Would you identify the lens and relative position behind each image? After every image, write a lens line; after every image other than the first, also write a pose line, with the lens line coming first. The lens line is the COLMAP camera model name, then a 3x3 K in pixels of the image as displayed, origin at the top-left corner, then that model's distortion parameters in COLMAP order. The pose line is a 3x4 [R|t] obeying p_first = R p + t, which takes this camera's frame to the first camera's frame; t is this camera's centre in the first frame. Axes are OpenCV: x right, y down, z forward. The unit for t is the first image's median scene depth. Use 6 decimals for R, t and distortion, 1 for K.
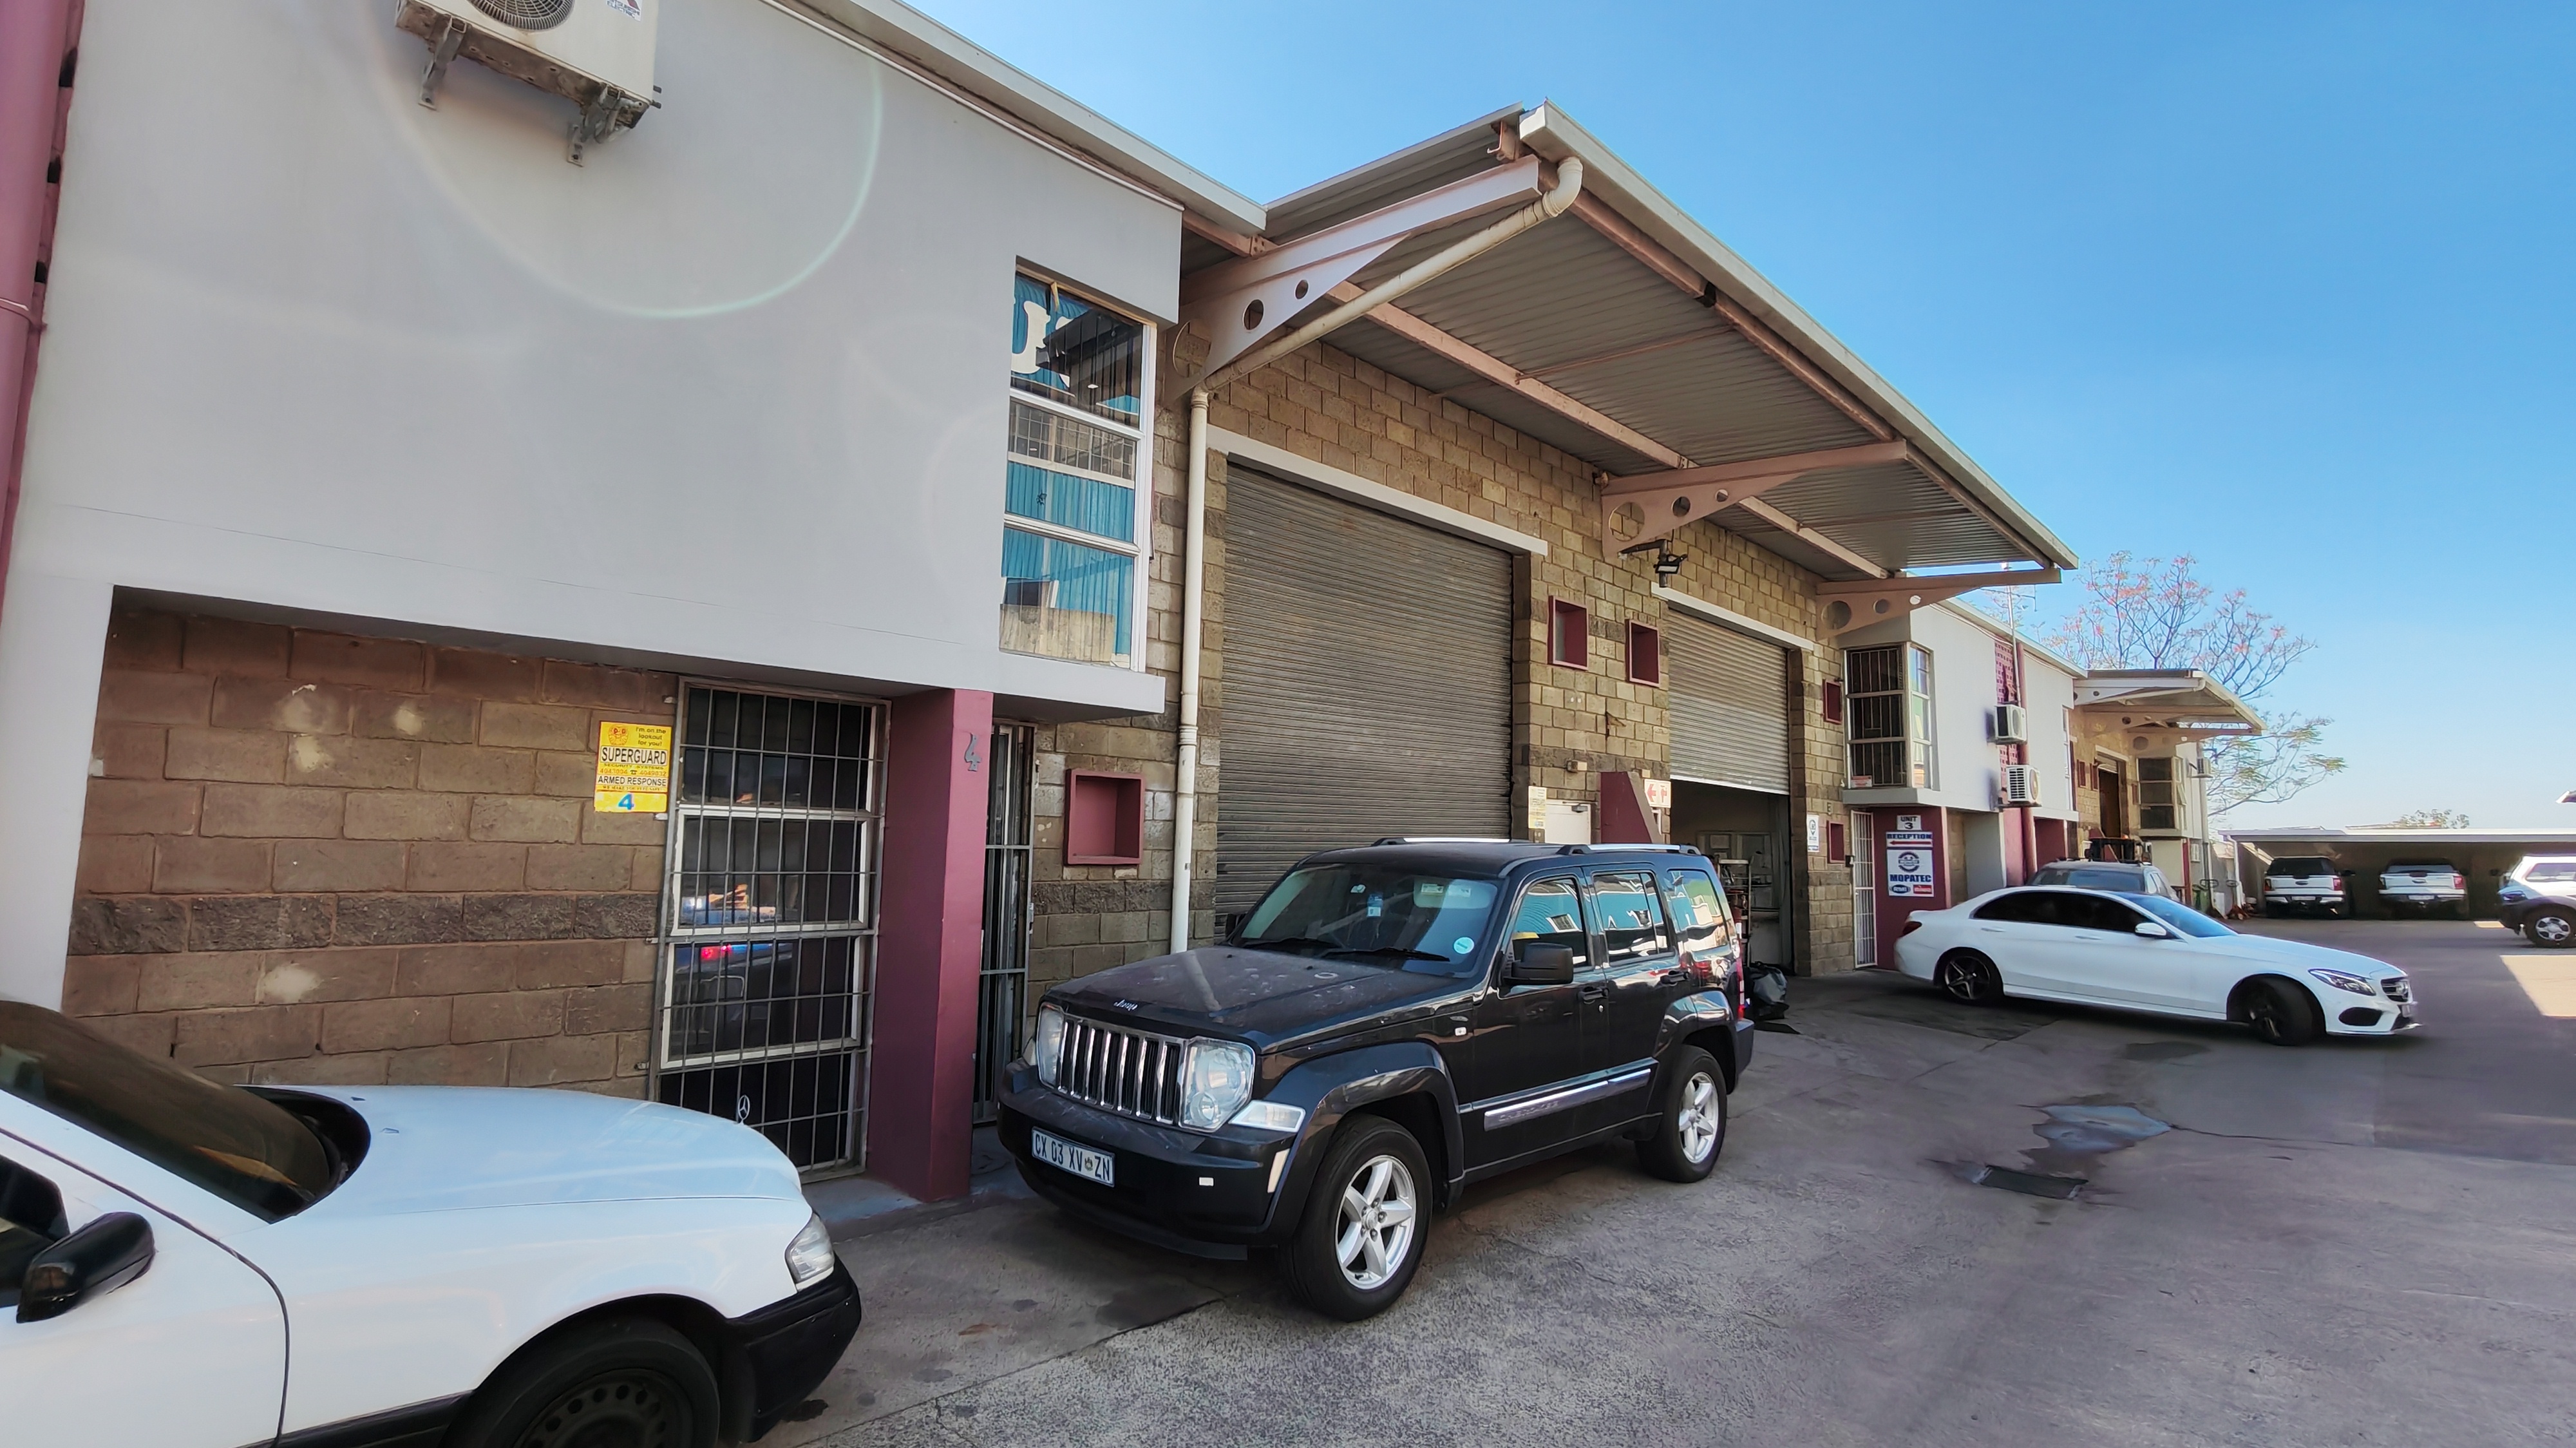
lens RADIAL K [[1180.0, 0, 1288.7], [0, 1180.0, 737.1], [0, 0, 1]] dist [-0.001823, -0.000399]
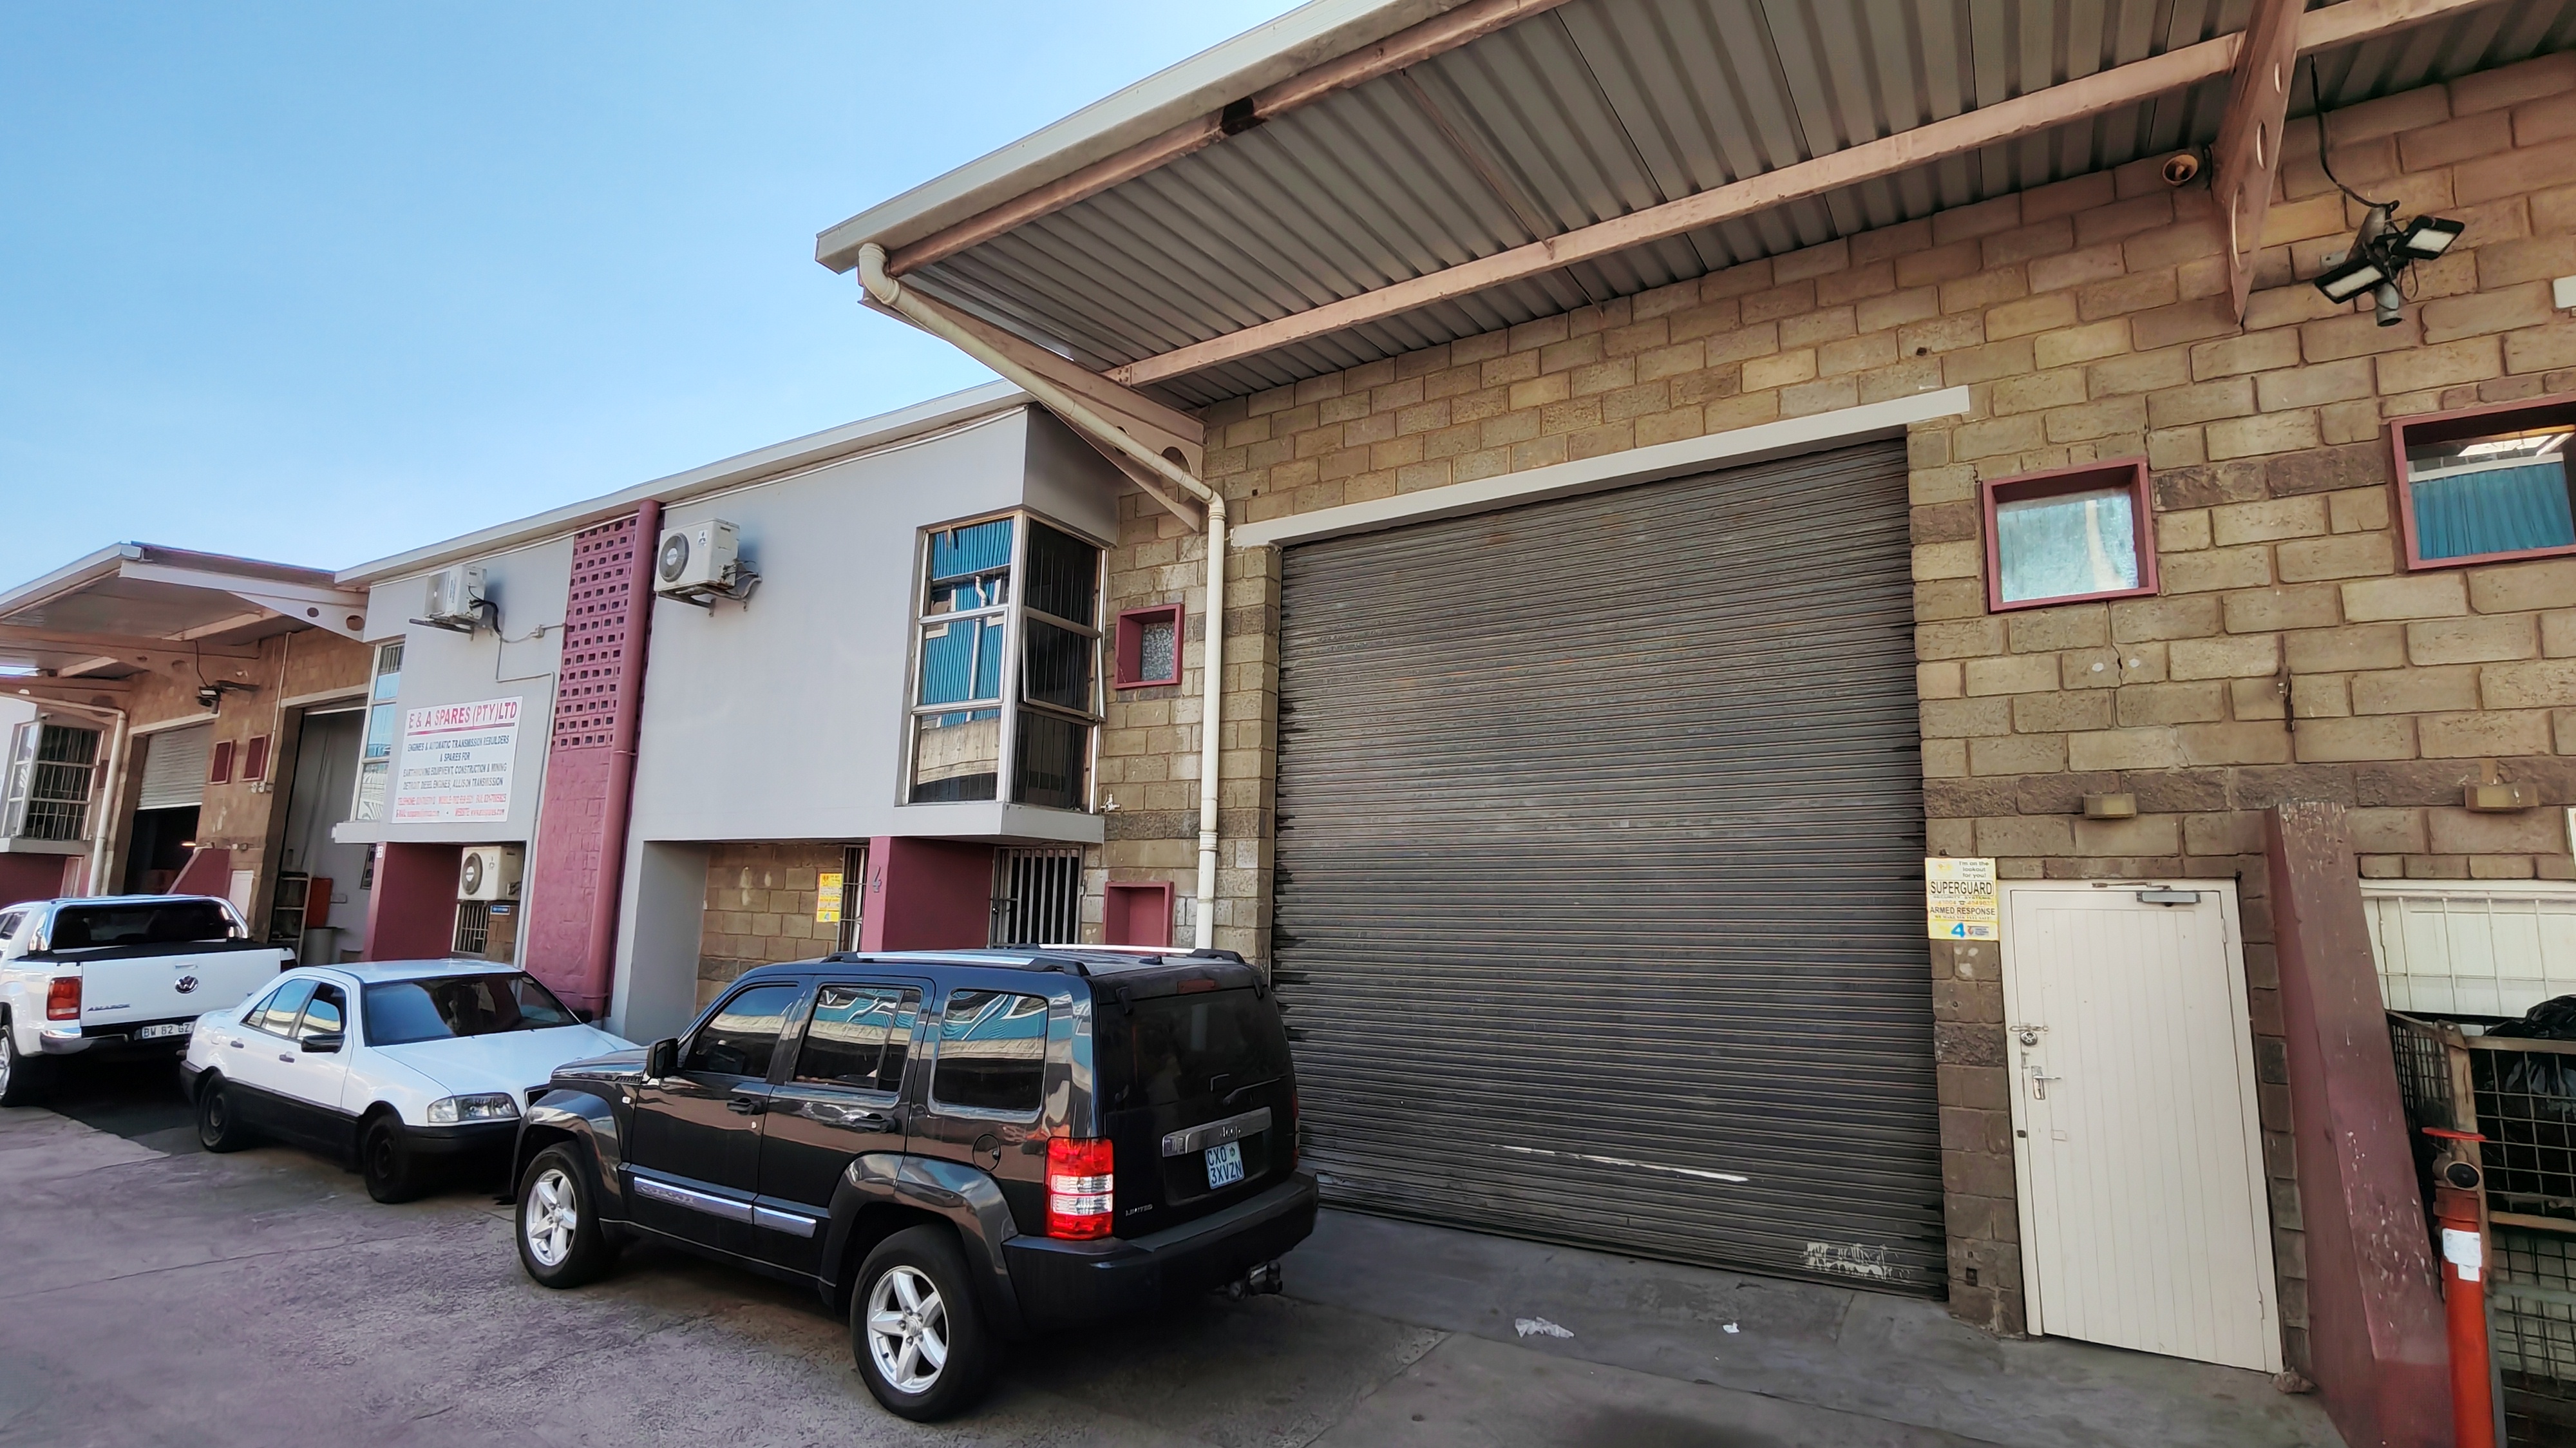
lens RADIAL K [[1180.0, 0, 1289.4], [0, 1180.0, 737.7], [0, 0, 1]] dist [-0.001823, -0.000399]
pose [[0.212630, -0.154311, -0.964871, 1.055418], [0.070675, 0.987294, -0.142322, 0.069171], [0.974574, -0.037931, 0.220834, 0.975442]]
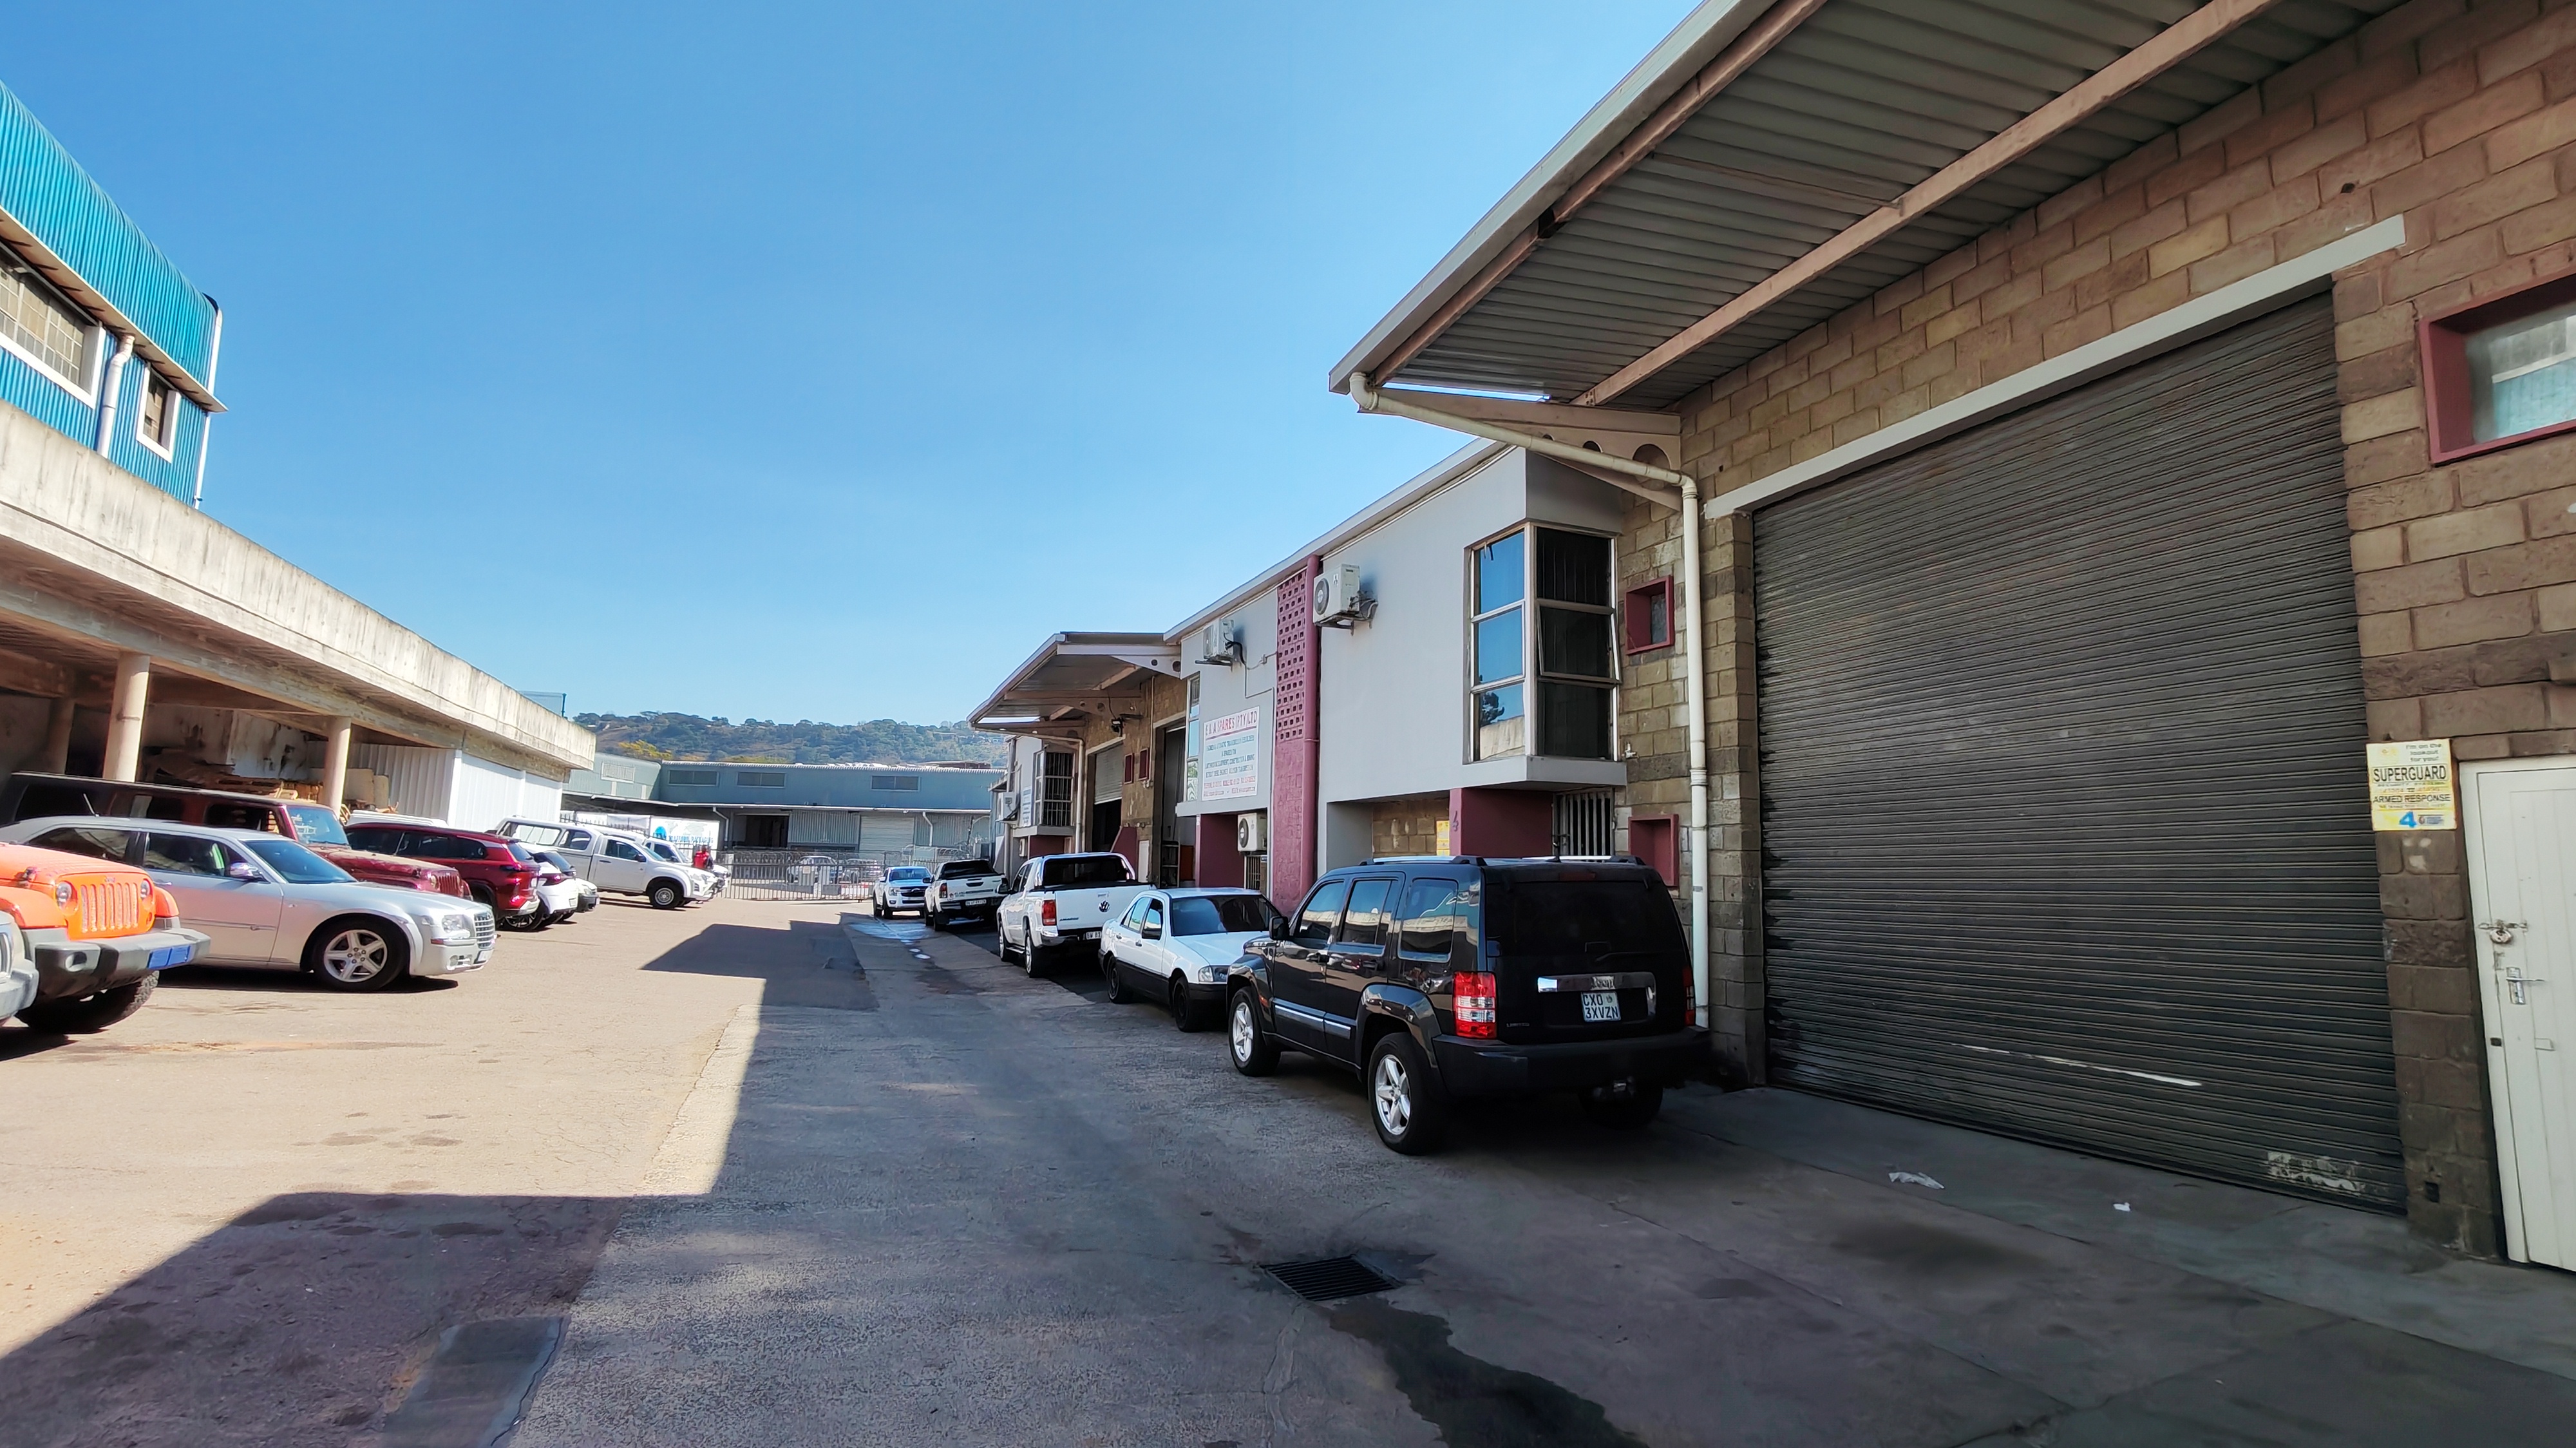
lens RADIAL K [[1180.0, 0, 1286.4], [0, 1180.0, 737.2], [0, 0, 1]] dist [-0.001823, -0.000399]
pose [[-0.410082, -0.124937, -0.903451, 1.319995], [0.060509, 0.984664, -0.163633, 0.145504], [0.910039, -0.121769, -0.396234, 1.260908]]
